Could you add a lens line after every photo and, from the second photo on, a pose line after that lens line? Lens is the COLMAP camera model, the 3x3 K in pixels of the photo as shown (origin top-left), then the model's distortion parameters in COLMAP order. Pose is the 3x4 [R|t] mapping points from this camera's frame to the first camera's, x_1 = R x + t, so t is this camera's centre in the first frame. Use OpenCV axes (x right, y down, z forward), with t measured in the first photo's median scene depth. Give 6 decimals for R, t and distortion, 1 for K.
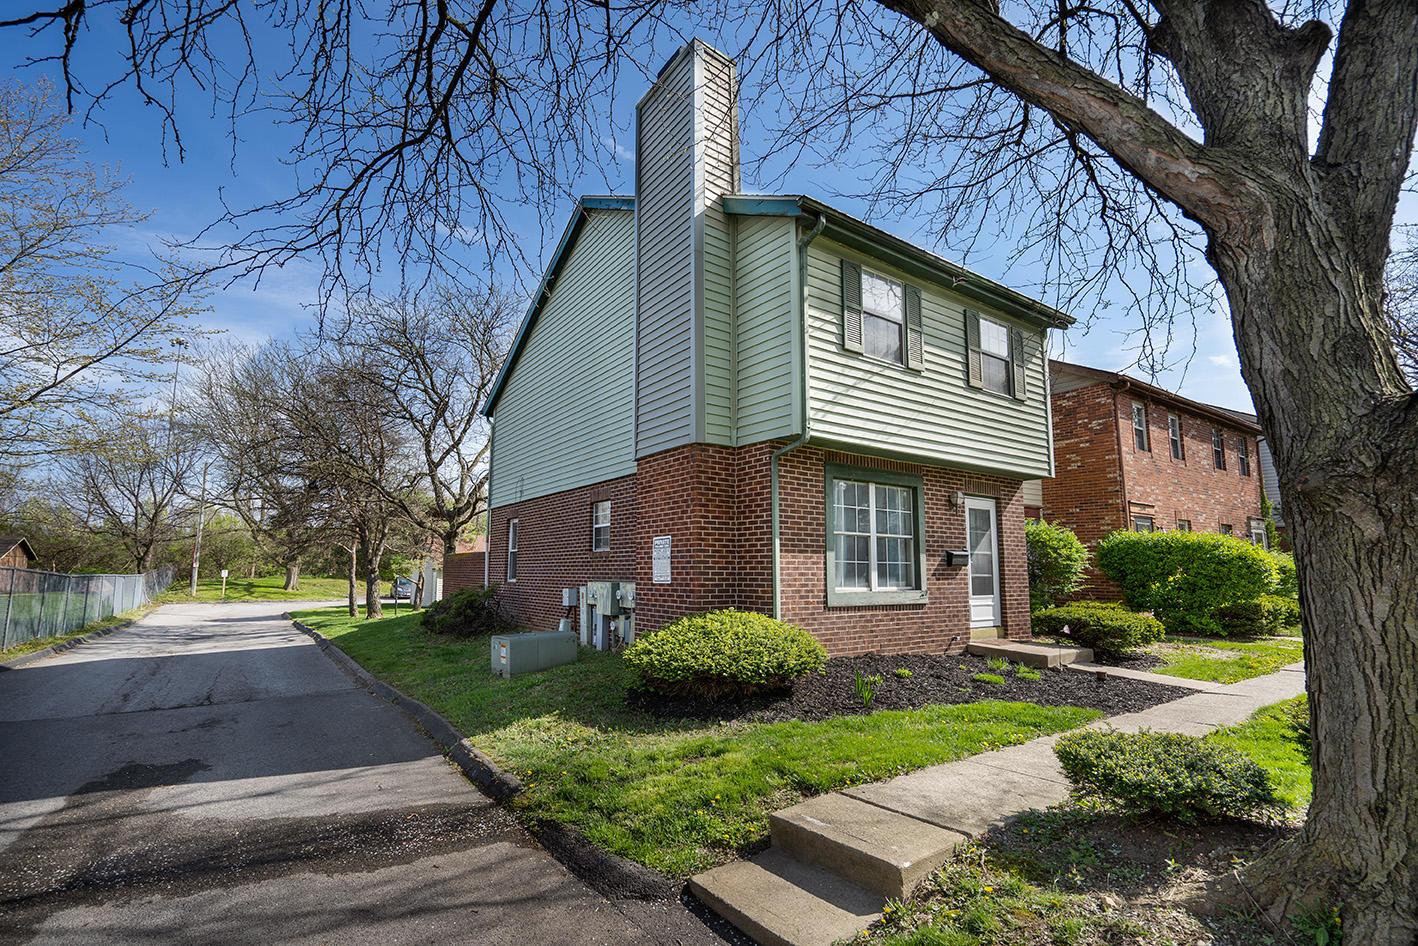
lens RADIAL K [[652.5, 0, 707.7], [0, 652.5, 479.2], [0, 0, 1]] dist [-0.014700, -0.000316]
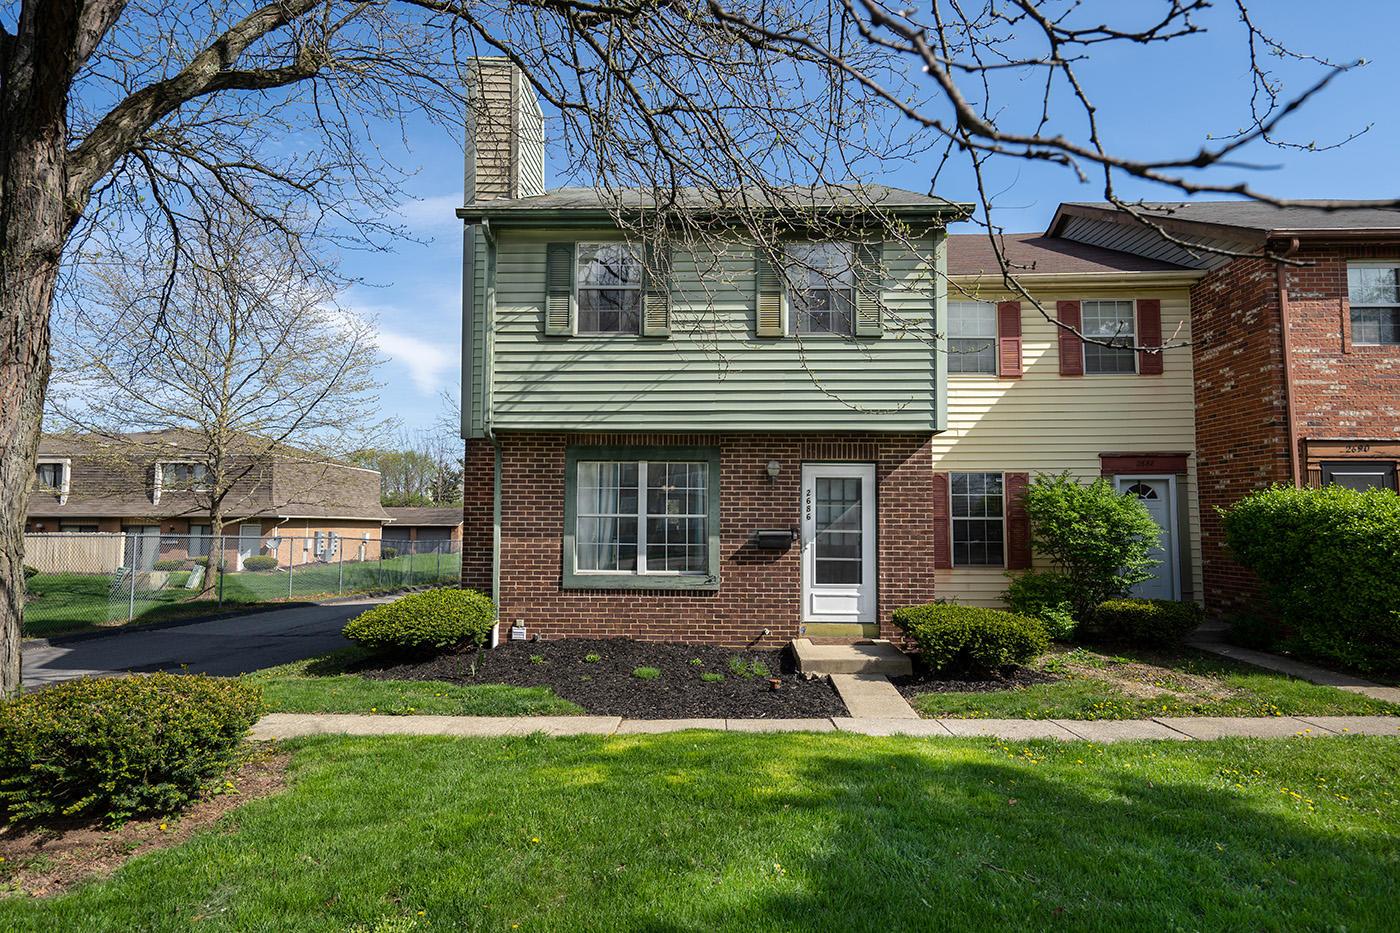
lens RADIAL K [[764.0, 0, 699.1], [0, 764.0, 466.7], [0, 0, 1]] dist [-0.001120, -0.000357]
pose [[0.800350, -0.049321, -0.597502, 0.999352], [0.082800, 0.996153, 0.028683, -0.011096], [0.593788, -0.072429, 0.801355, 0.162790]]
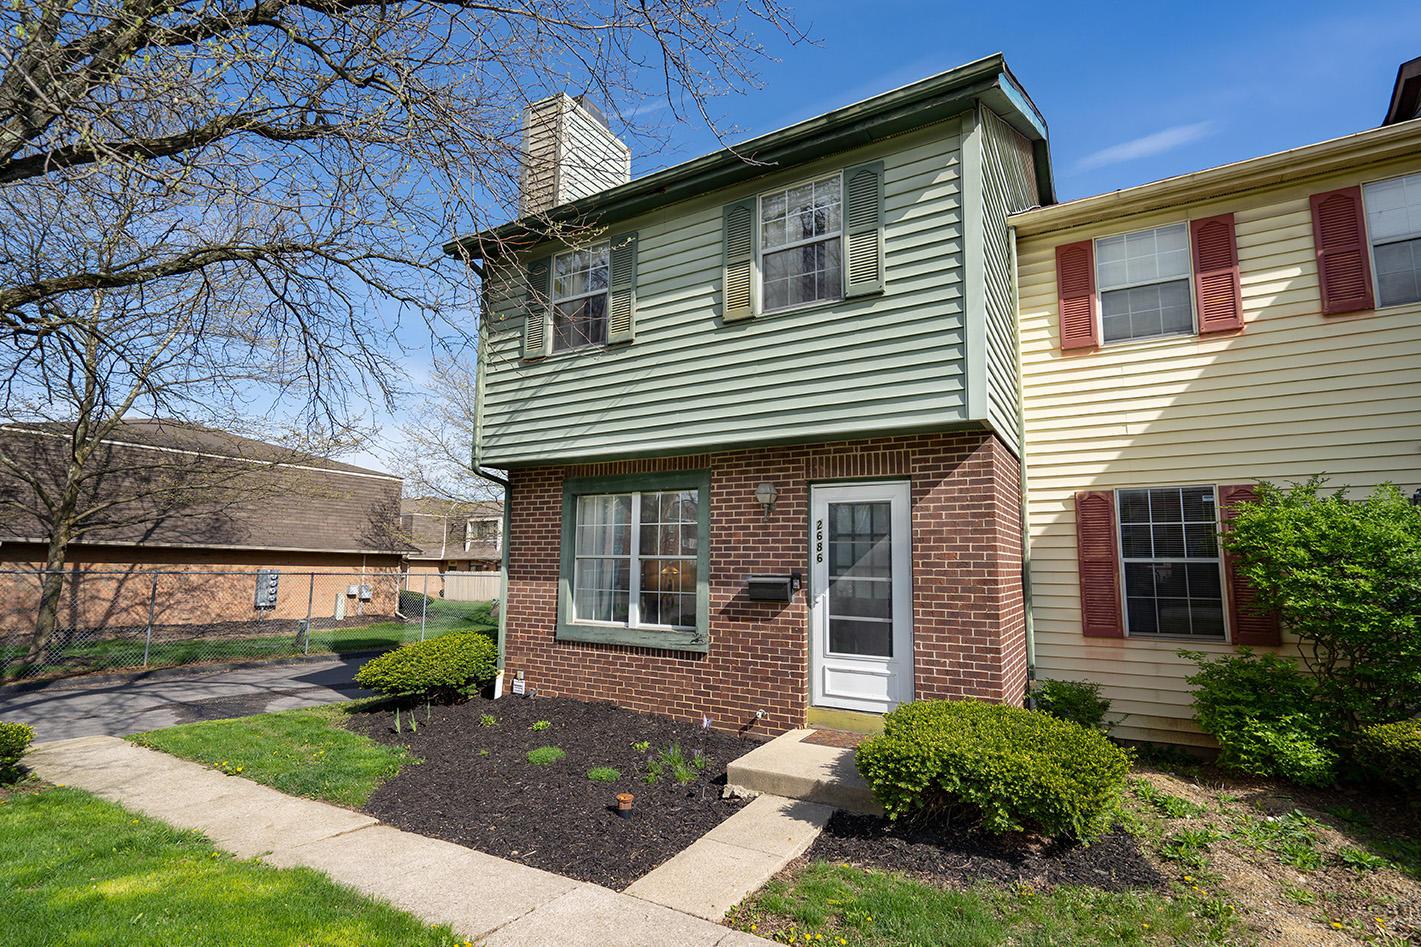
lens RADIAL K [[692.5, 0, 706.5], [0, 692.5, 477.1], [0, 0, 1]] dist [-0.001137, 0.001385]
pose [[0.407385, -0.119121, -0.905454, 1.082642], [0.118150, 0.989999, -0.077085, 0.064732], [0.905582, -0.075576, 0.417385, 0.739304]]
